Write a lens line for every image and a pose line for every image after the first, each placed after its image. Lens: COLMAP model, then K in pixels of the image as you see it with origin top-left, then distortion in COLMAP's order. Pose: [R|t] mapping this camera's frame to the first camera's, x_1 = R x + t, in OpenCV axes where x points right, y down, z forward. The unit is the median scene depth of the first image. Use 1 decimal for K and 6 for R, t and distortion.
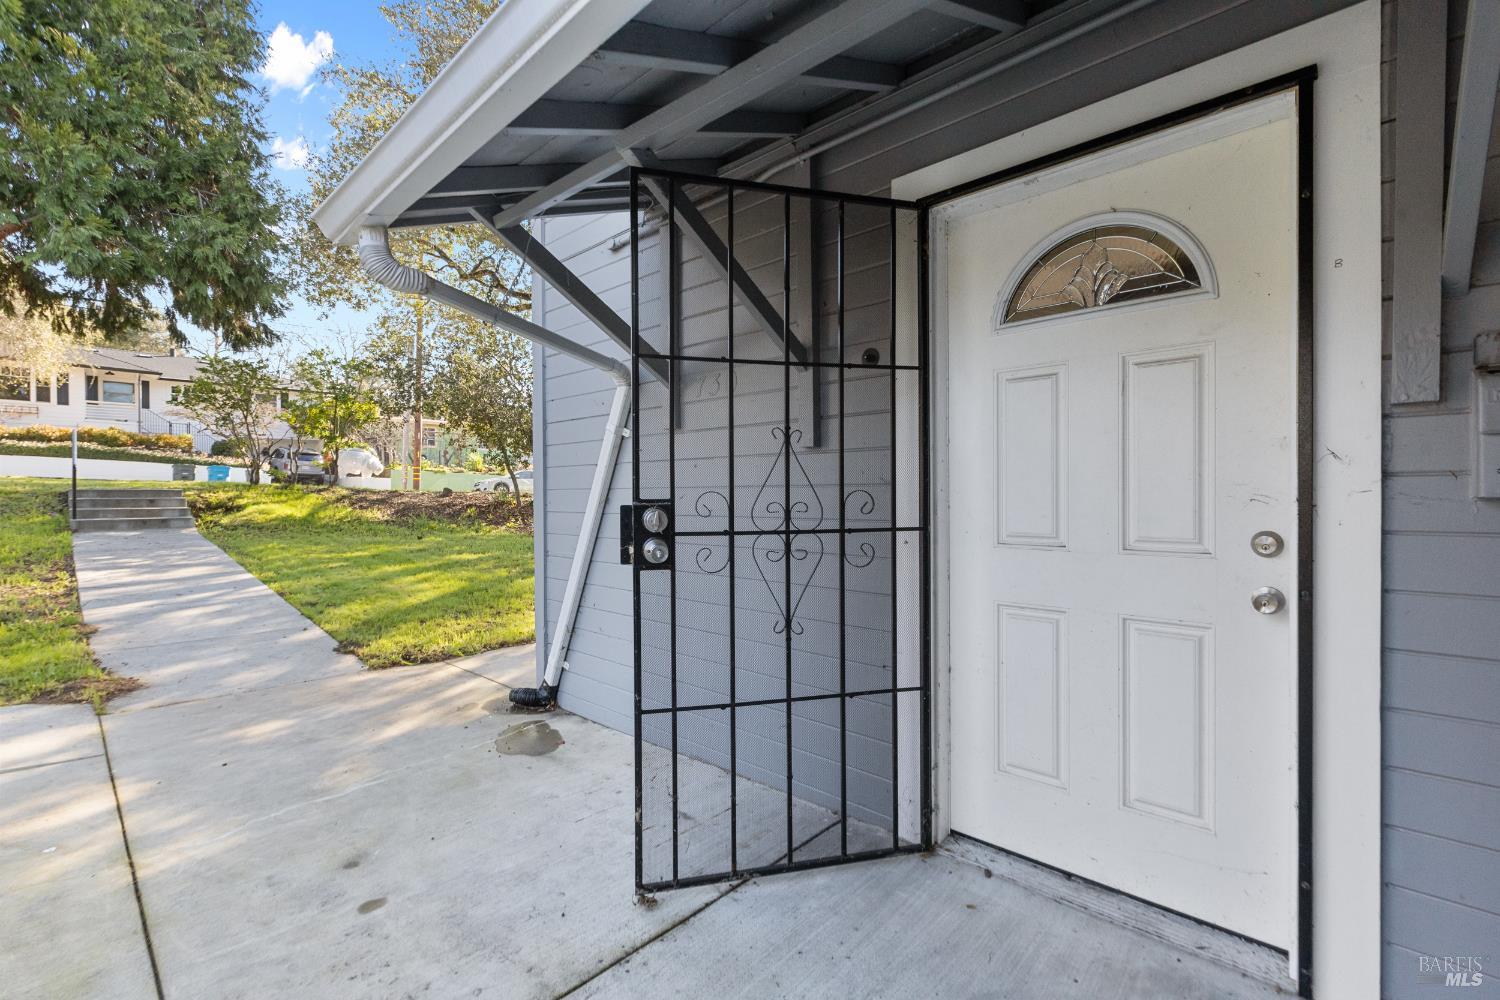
lens RADIAL K [[679.3, 0, 760.8], [0, 679.3, 503.4], [0, 0, 1]] dist [0.001847, 0.000623]
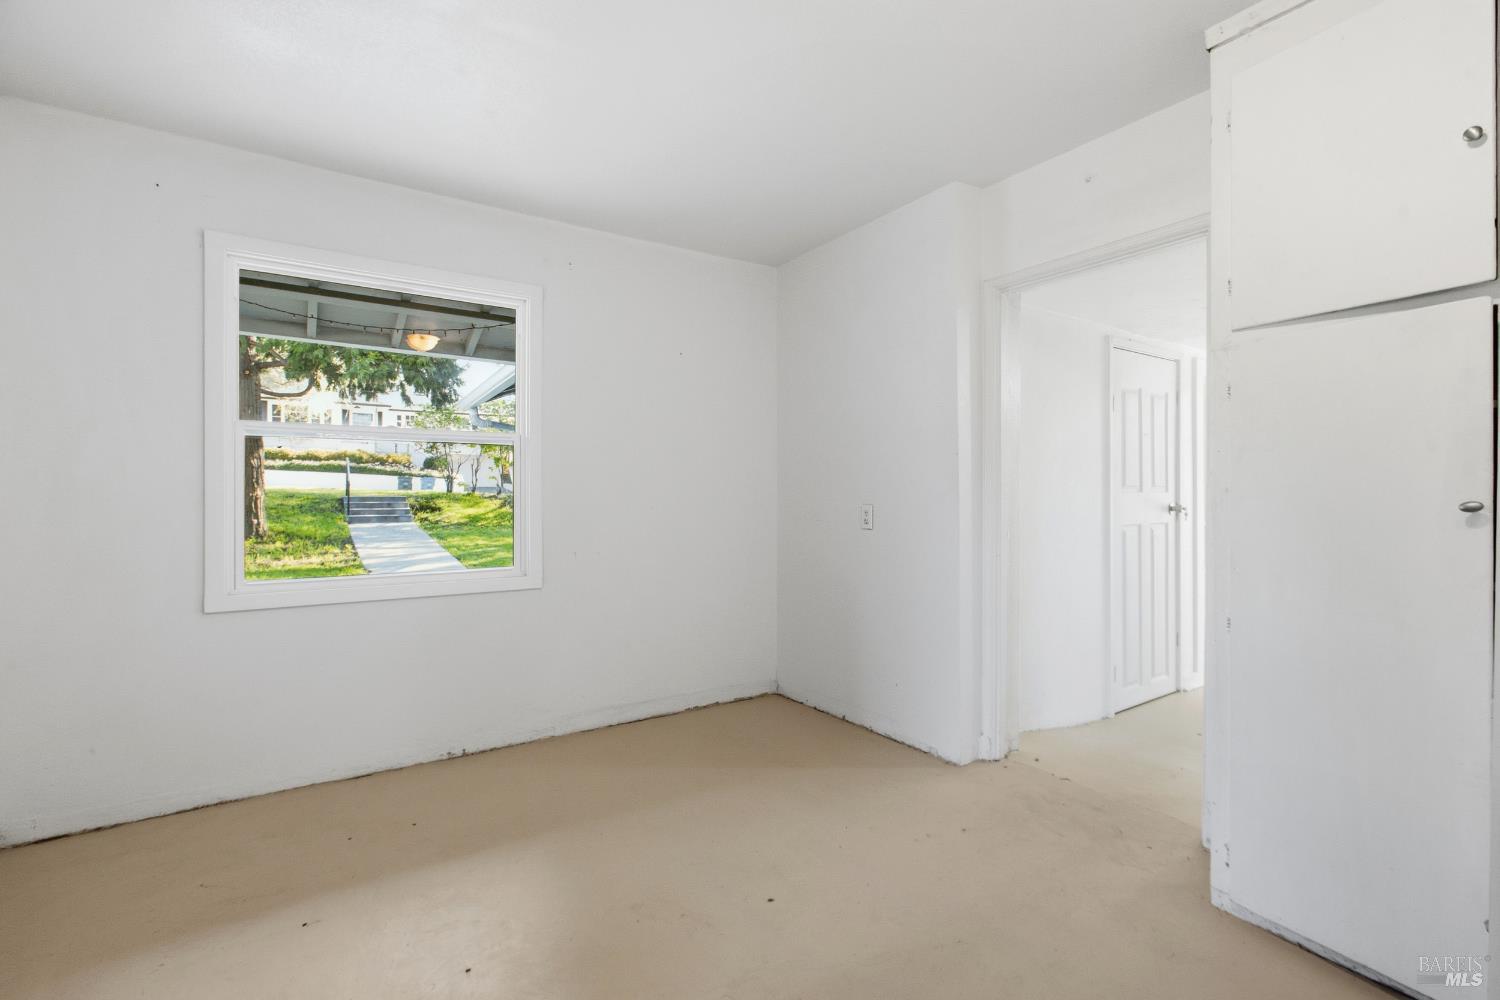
lens RADIAL K [[679.3, 0, 745.9], [0, 679.3, 498.0], [0, 0, 1]] dist [0.001847, 0.000623]
pose [[0.972463, 0.000448, -0.233055, 0.111640], [-0.004392, 0.999856, -0.016405, 0.001952], [0.233014, 0.016977, 0.972325, -0.139348]]
